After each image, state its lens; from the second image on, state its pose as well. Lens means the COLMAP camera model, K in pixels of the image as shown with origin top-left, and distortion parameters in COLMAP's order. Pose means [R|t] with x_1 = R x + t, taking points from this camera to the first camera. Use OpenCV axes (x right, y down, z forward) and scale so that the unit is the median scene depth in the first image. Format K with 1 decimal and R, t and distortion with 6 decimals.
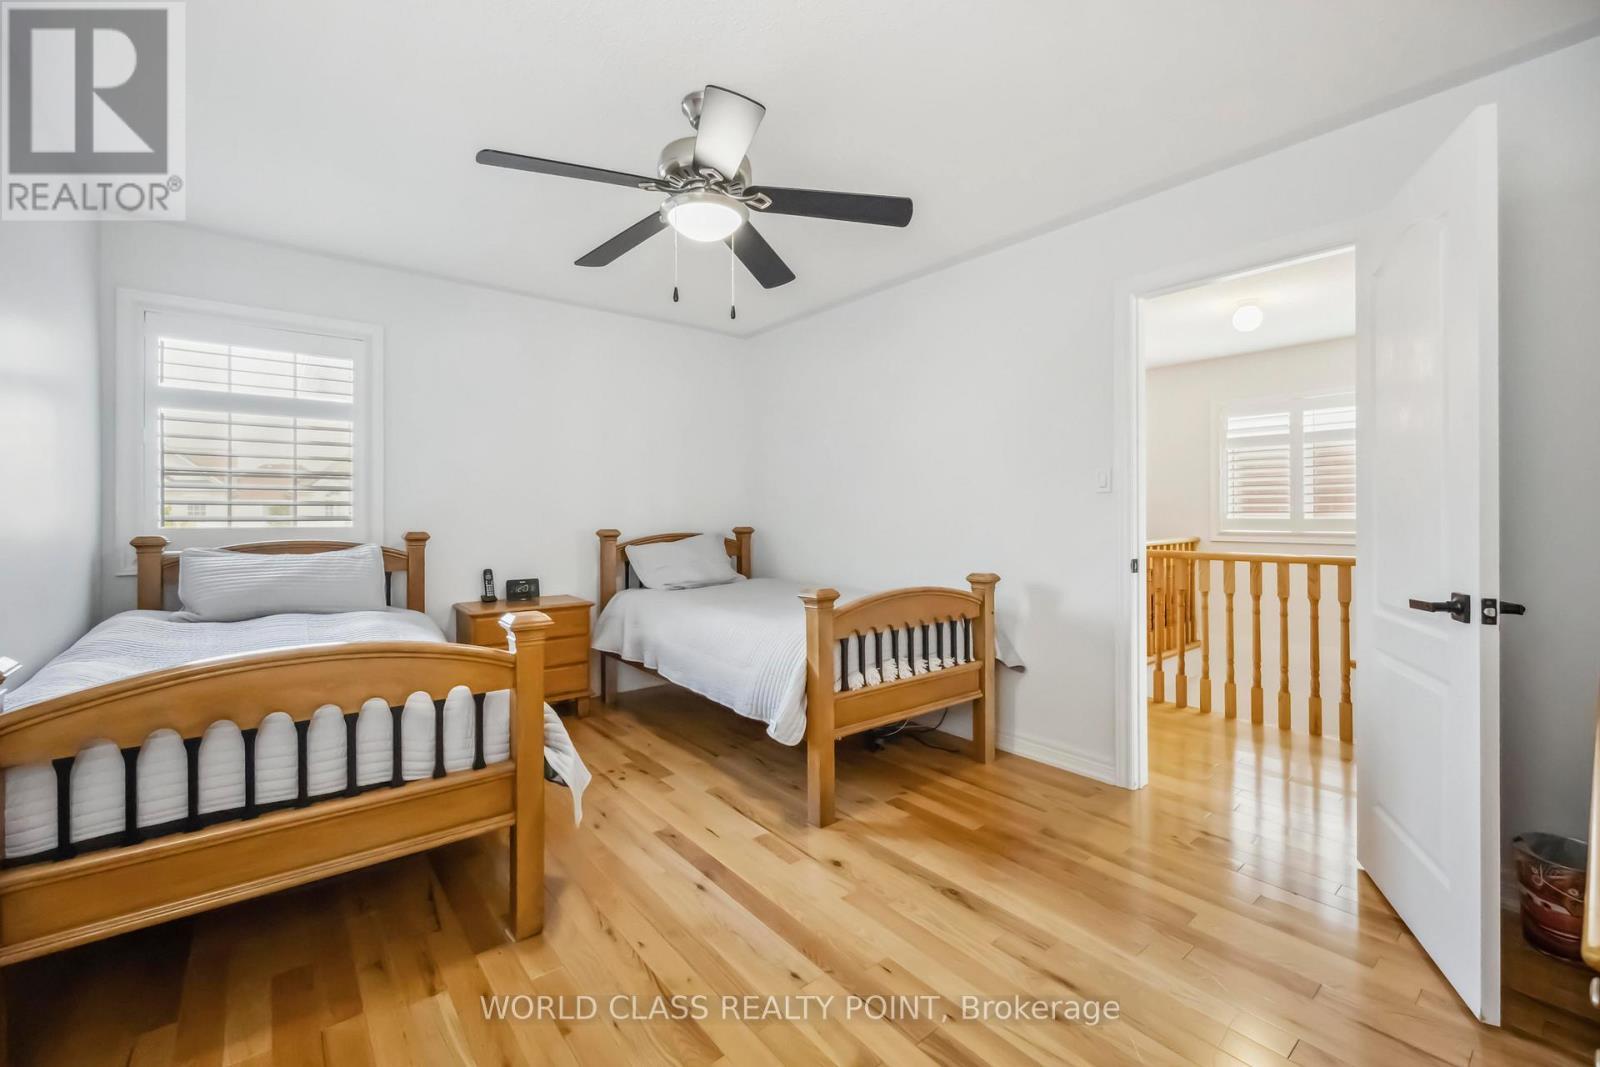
lens RADIAL K [[663.6, 0, 790.9], [0, 663.6, 532.1], [0, 0, 1]] dist [-0.000329, 0.000169]
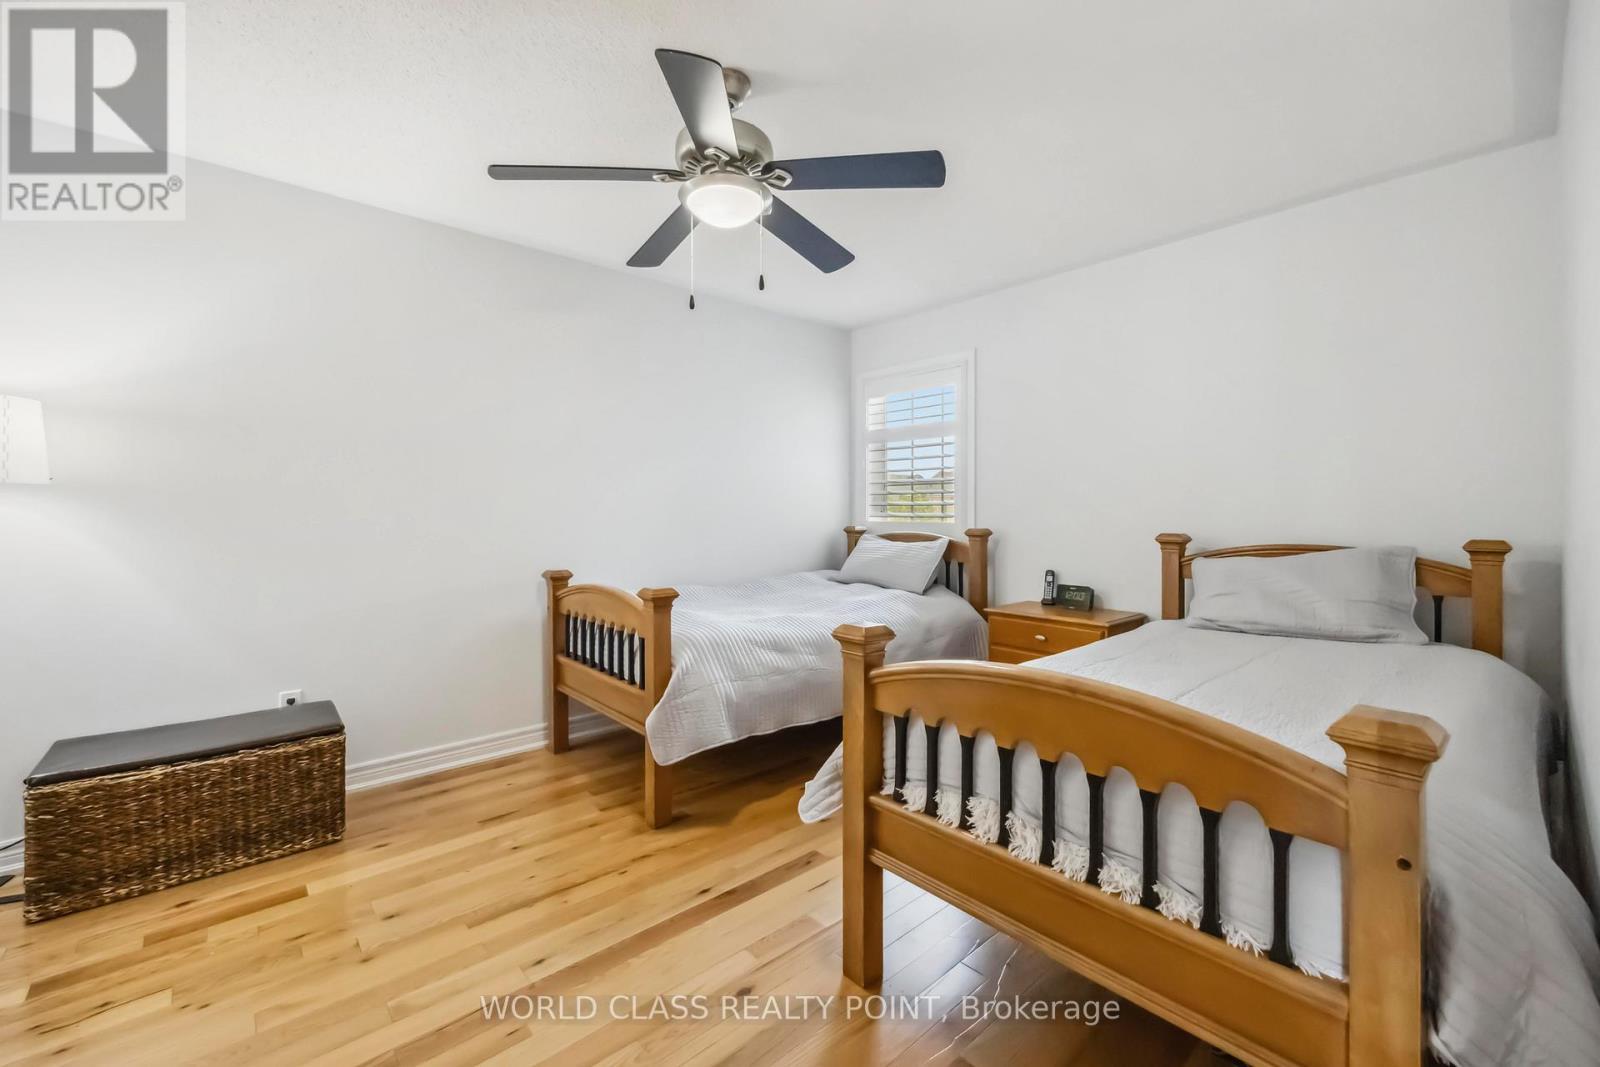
lens RADIAL K [[648.5, 0, 802.3], [0, 648.5, 526.0], [0, 0, 1]] dist [-0.000612, 0.000418]
pose [[0.063774, 0.024772, -0.997657, 0.784271], [-0.027172, 0.999364, 0.023077, -0.034230], [0.997594, 0.025636, 0.064406, 1.017962]]
